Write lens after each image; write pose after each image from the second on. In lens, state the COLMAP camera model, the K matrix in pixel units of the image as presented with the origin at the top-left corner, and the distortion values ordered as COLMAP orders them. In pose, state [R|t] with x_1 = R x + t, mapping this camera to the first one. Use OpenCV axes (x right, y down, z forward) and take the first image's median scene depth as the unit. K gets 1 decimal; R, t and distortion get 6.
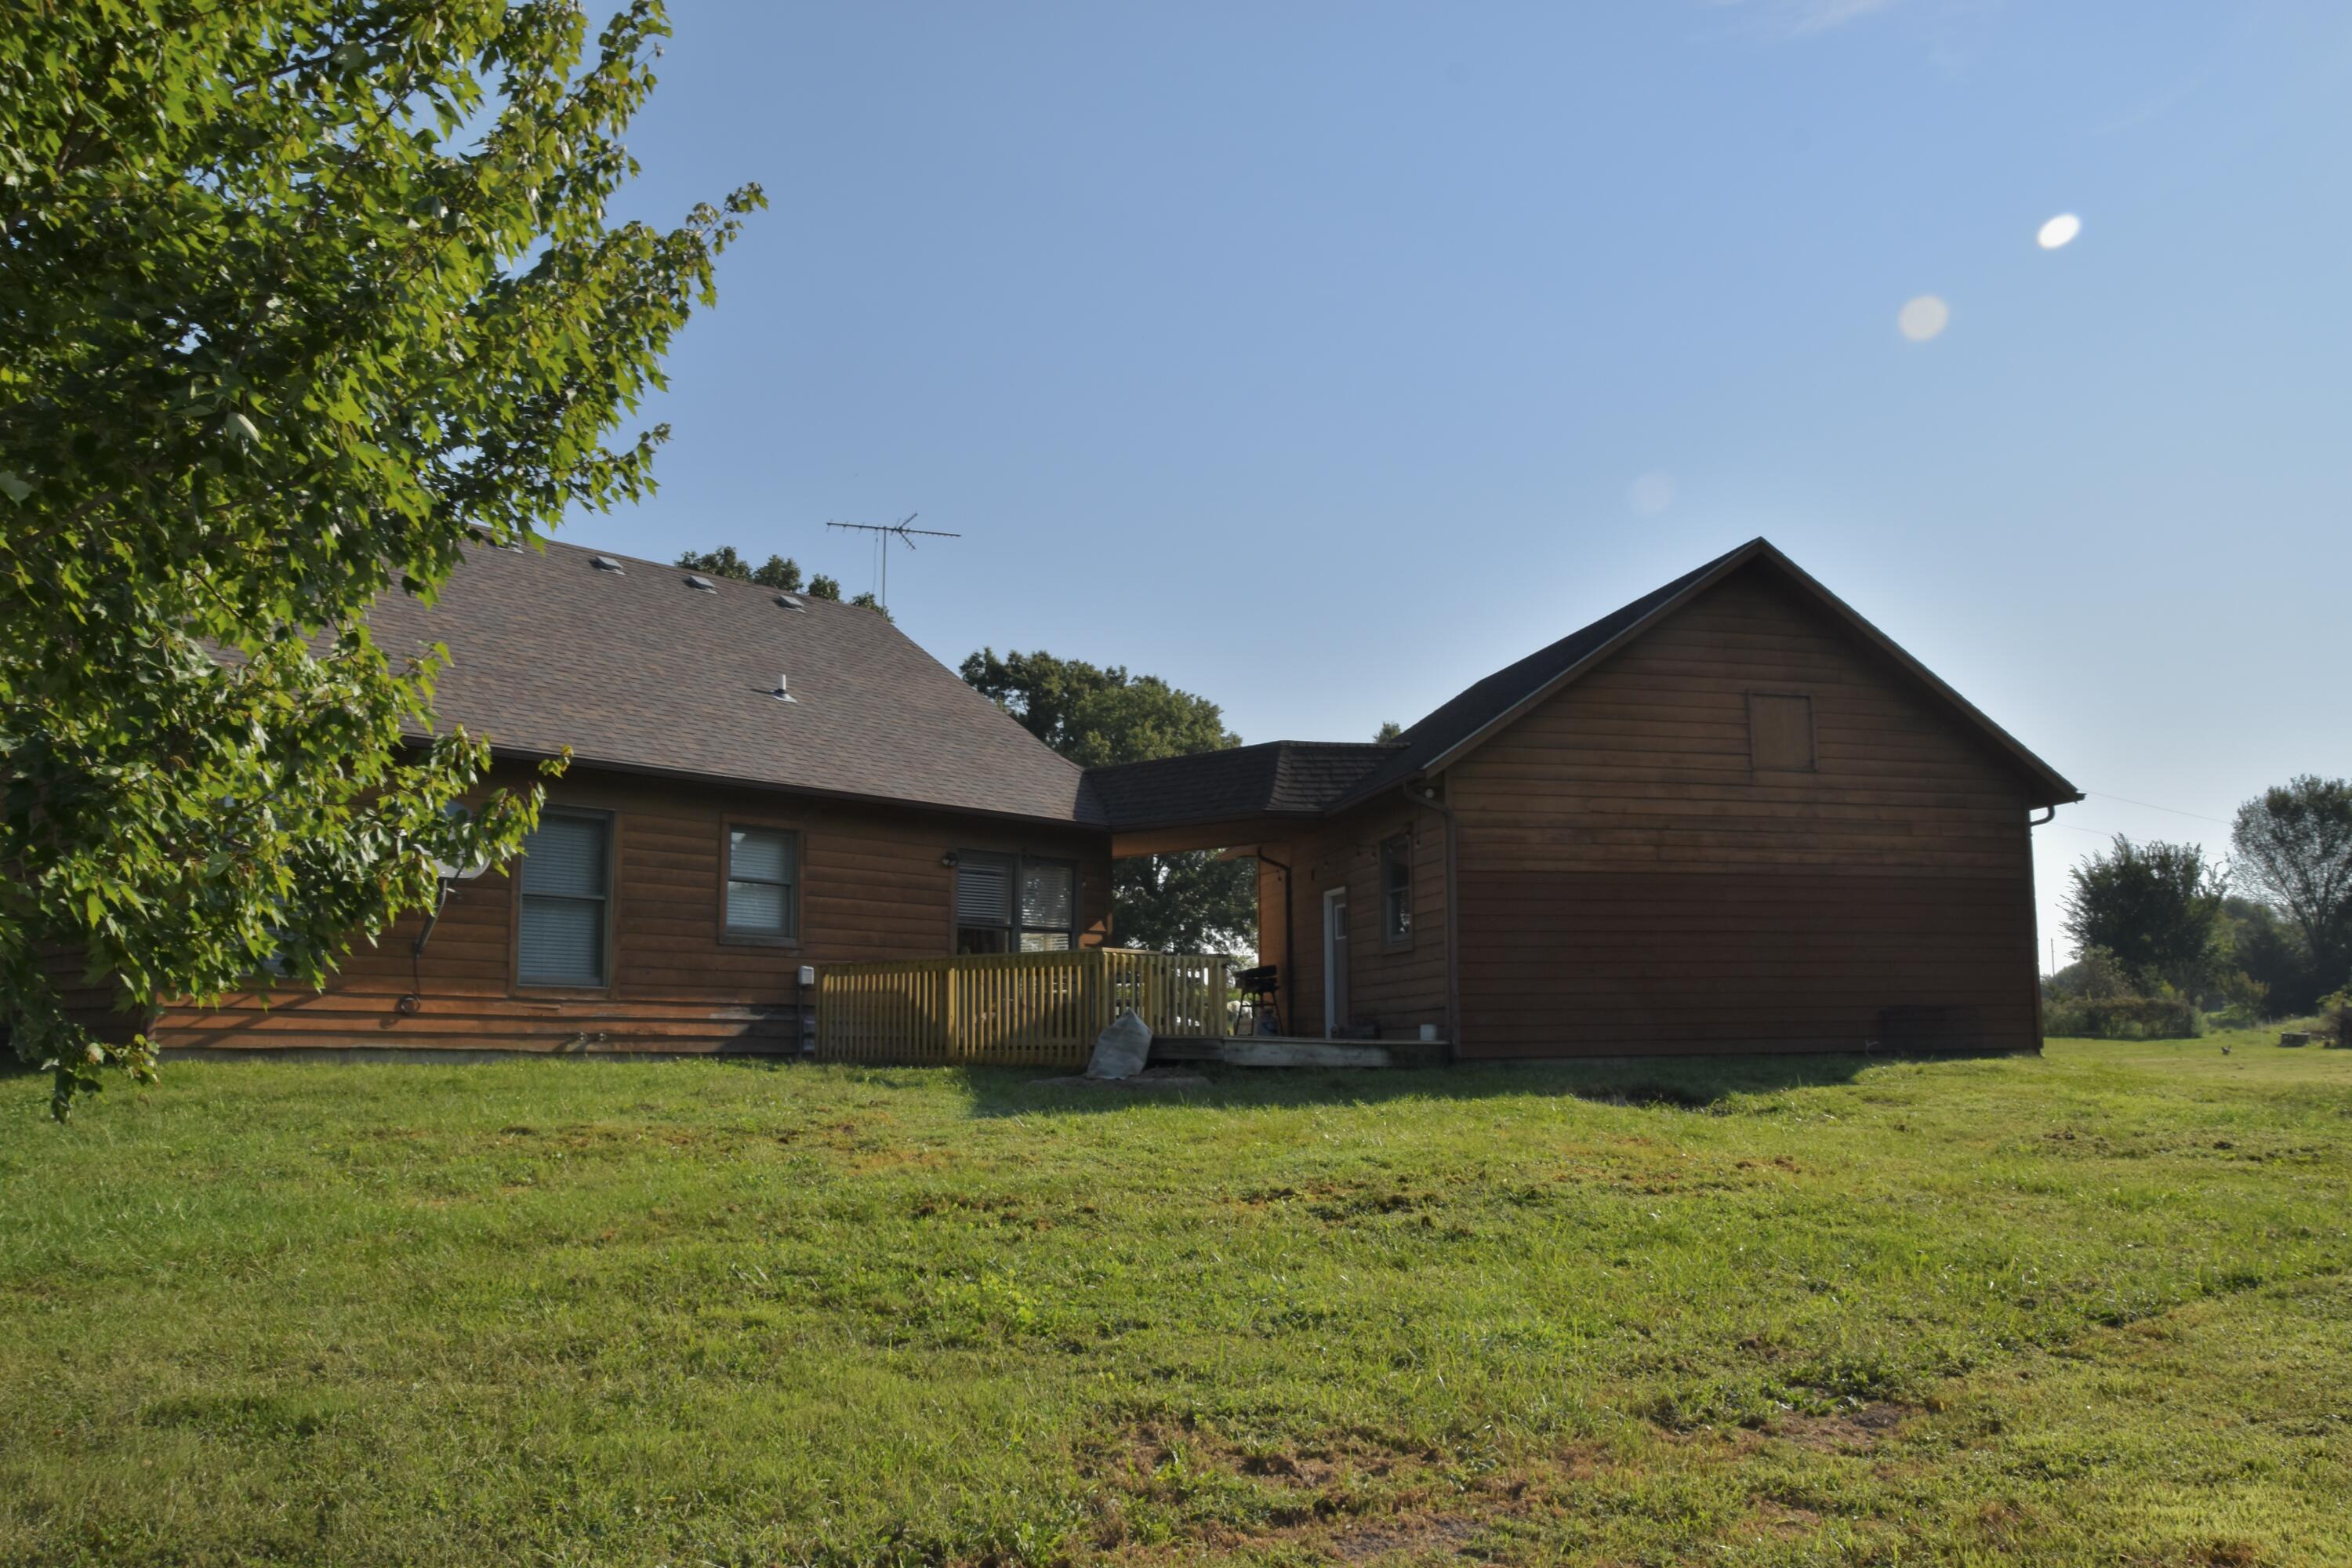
lens RADIAL K [[1833.2, 0, 1162.1], [0, 1833.2, 812.2], [0, 0, 1]] dist [-0.171724, 0.126954]
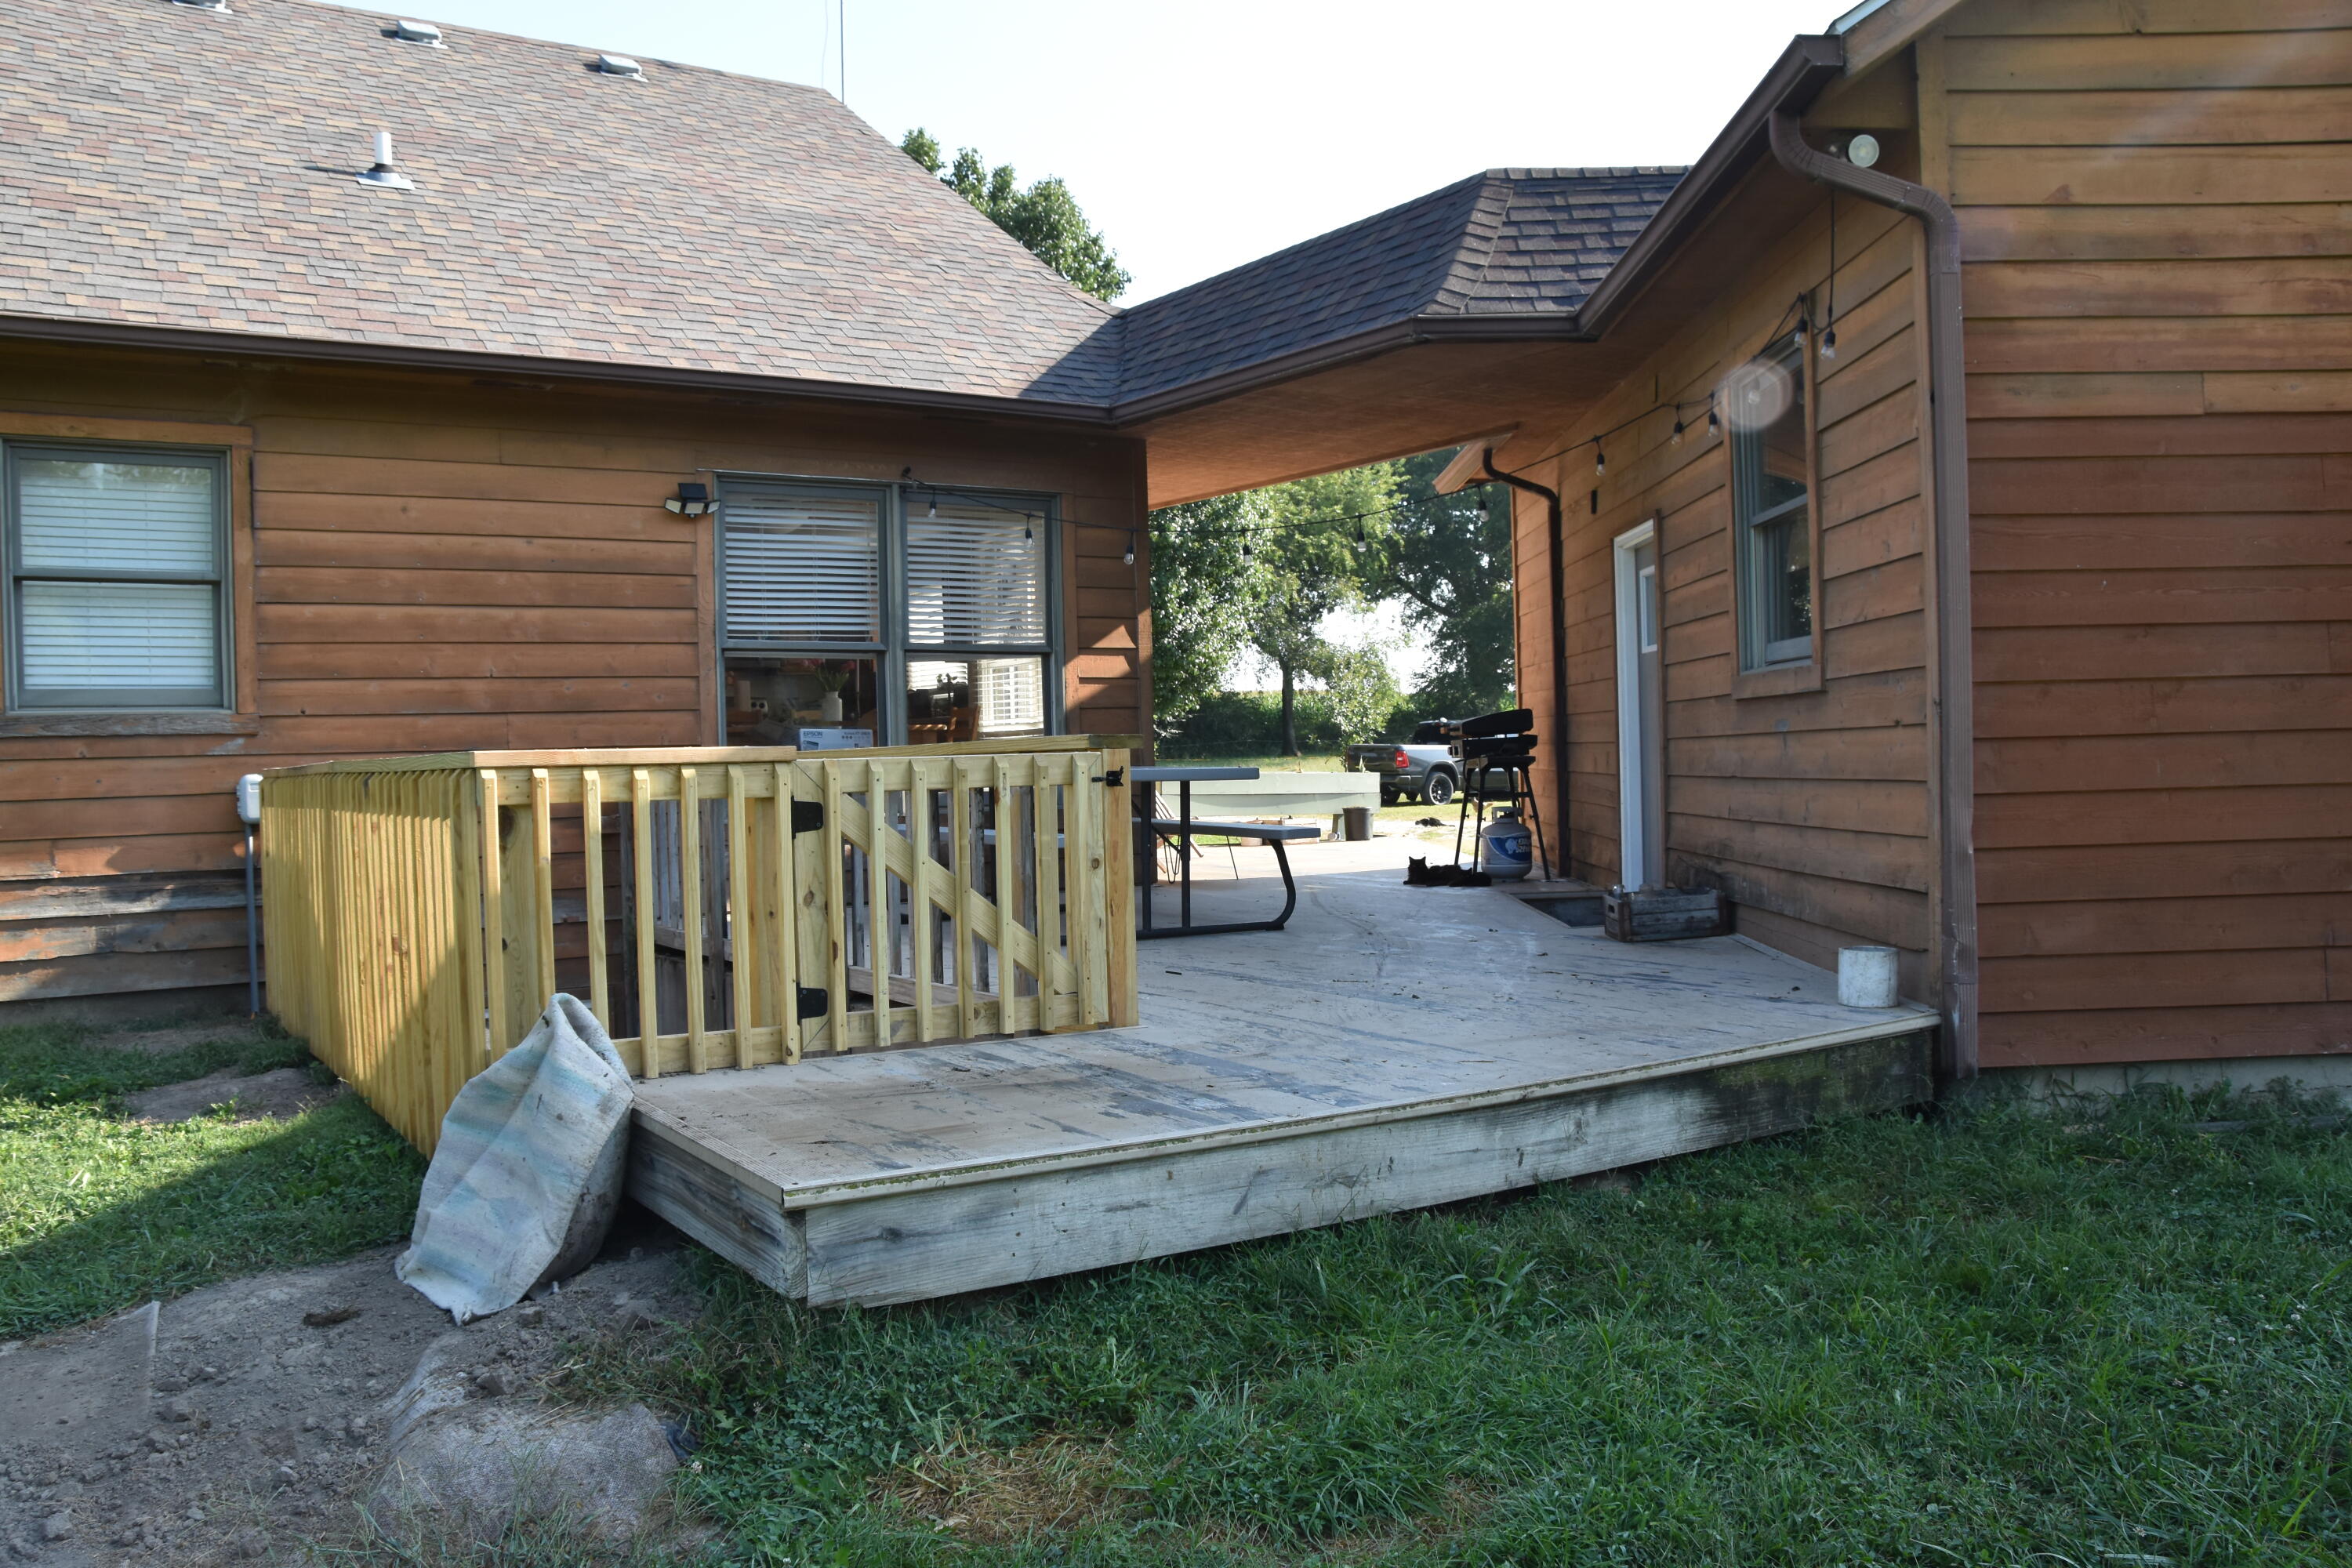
lens RADIAL K [[1833.2, 0, 1162.1], [0, 1833.2, 812.2], [0, 0, 1]] dist [-0.171724, 0.126954]
pose [[0.971636, -0.014422, -0.236040, 0.095093], [0.052589, 0.986322, 0.156215, 0.039610], [0.230558, -0.164197, 0.959105, 0.639971]]
